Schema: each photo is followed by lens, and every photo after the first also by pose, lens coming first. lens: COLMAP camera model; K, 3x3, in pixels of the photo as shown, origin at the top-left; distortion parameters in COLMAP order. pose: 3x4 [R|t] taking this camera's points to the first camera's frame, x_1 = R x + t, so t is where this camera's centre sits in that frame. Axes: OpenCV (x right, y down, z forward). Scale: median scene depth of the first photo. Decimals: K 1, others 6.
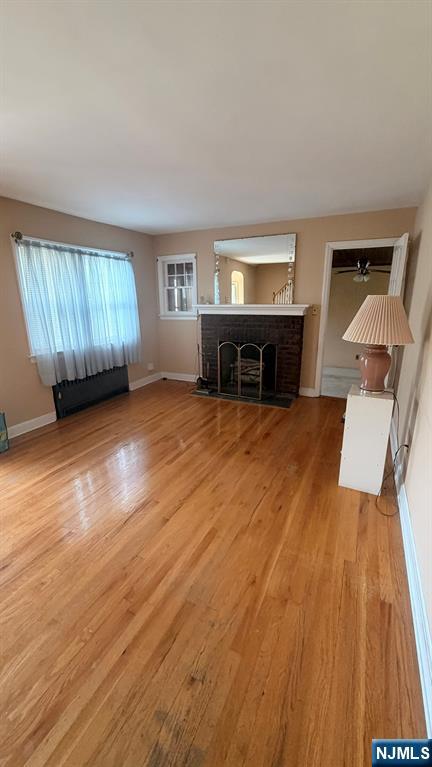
lens RADIAL K [[306.4, 0, 217.3], [0, 306.4, 384.0], [0, 0, 1]] dist [0.001560, 0.000535]
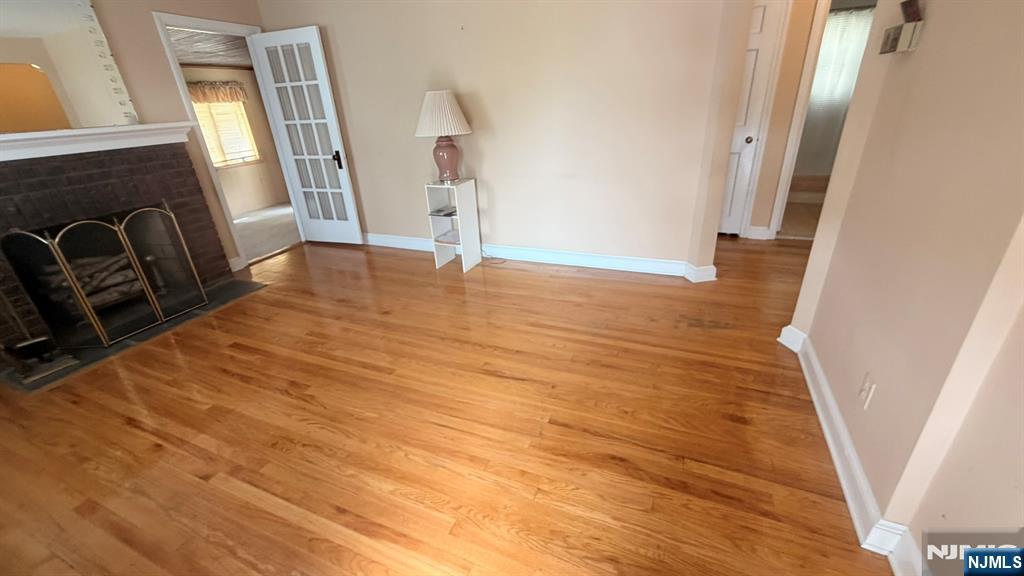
lens RADIAL K [[409.1, 0, 508.4], [0, 409.1, 287.8], [0, 0, 1]] dist [0.001560, 0.000535]
pose [[-0.038952, -0.411100, 0.910757, -0.705094], [0.327041, 0.856005, 0.400373, -0.117093], [-0.944207, 0.313451, 0.101104, 0.515836]]
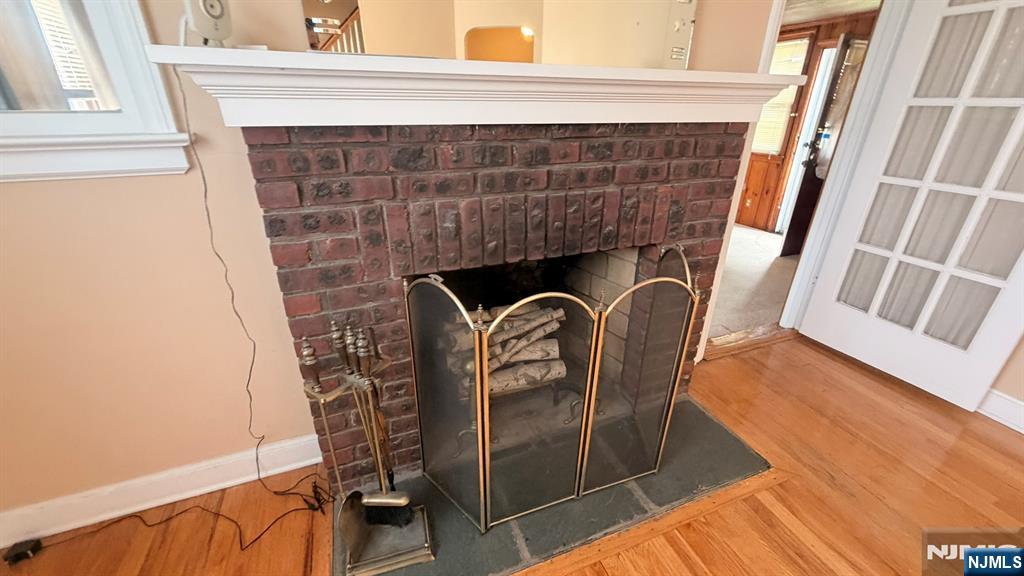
lens RADIAL K [[409.1, 0, 512.4], [0, 409.1, 288.6], [0, 0, 1]] dist [0.001560, 0.000535]
pose [[0.680422, -0.289046, 0.673407, -0.164910], [0.184160, 0.956881, 0.224643, -0.248499], [-0.709303, -0.028838, 0.704314, 1.091730]]
